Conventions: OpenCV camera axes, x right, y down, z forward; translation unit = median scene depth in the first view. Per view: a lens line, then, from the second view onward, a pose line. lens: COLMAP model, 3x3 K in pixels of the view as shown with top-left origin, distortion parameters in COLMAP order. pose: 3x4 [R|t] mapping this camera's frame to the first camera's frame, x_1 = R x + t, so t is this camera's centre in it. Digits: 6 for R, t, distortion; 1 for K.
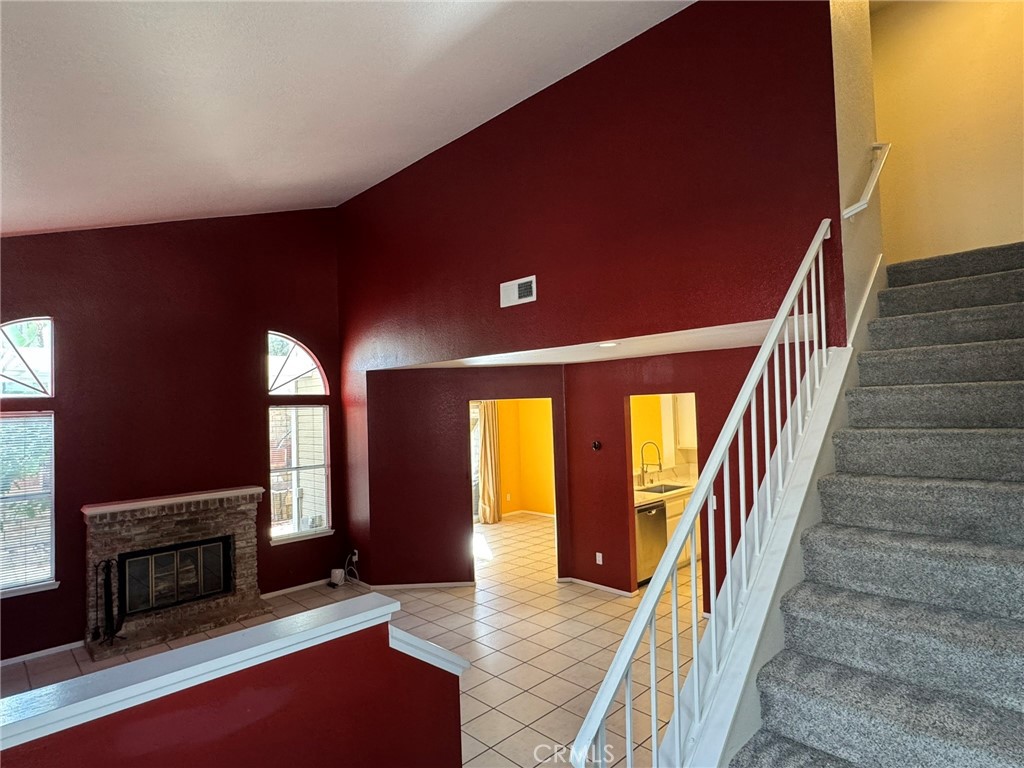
lens RADIAL K [[564.4, 0, 508.8], [0, 564.4, 386.5], [0, 0, 1]] dist [-0.002956, 0.003289]
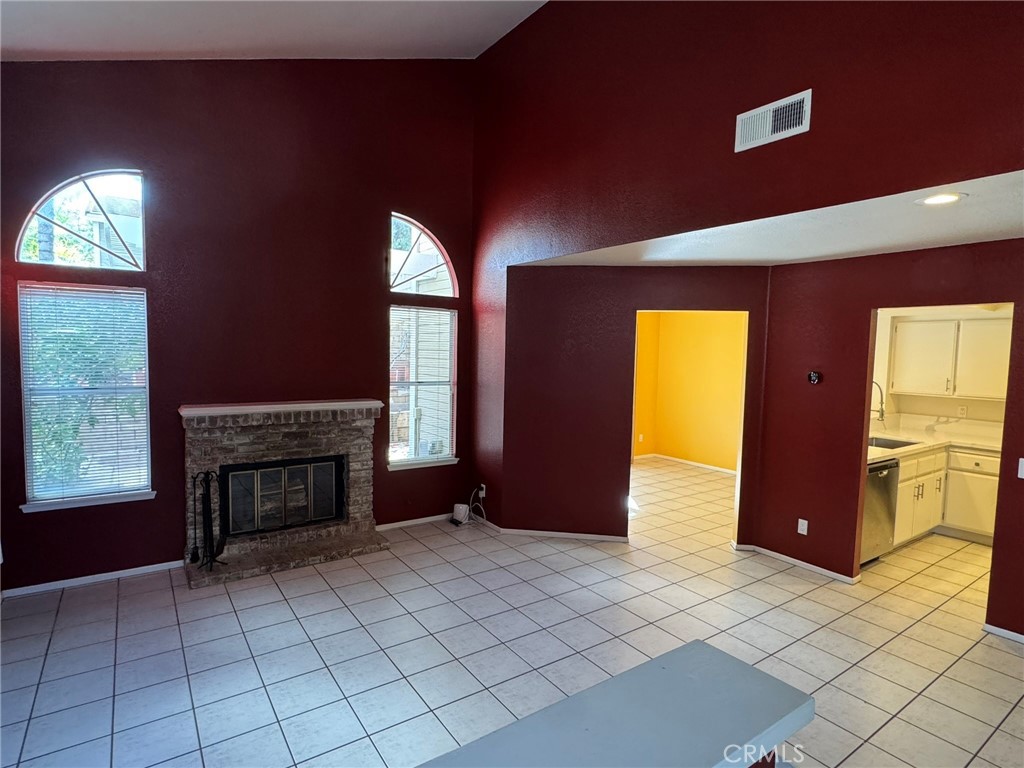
lens RADIAL K [[550.4, 0, 507.9], [0, 550.4, 386.7], [0, 0, 1]] dist [0.002631, 0.000839]
pose [[0.984805, 0.065849, -0.160697, -0.130424], [-0.048685, 0.992903, 0.108505, 0.063254], [0.166702, -0.099033, 0.981021, 0.250625]]
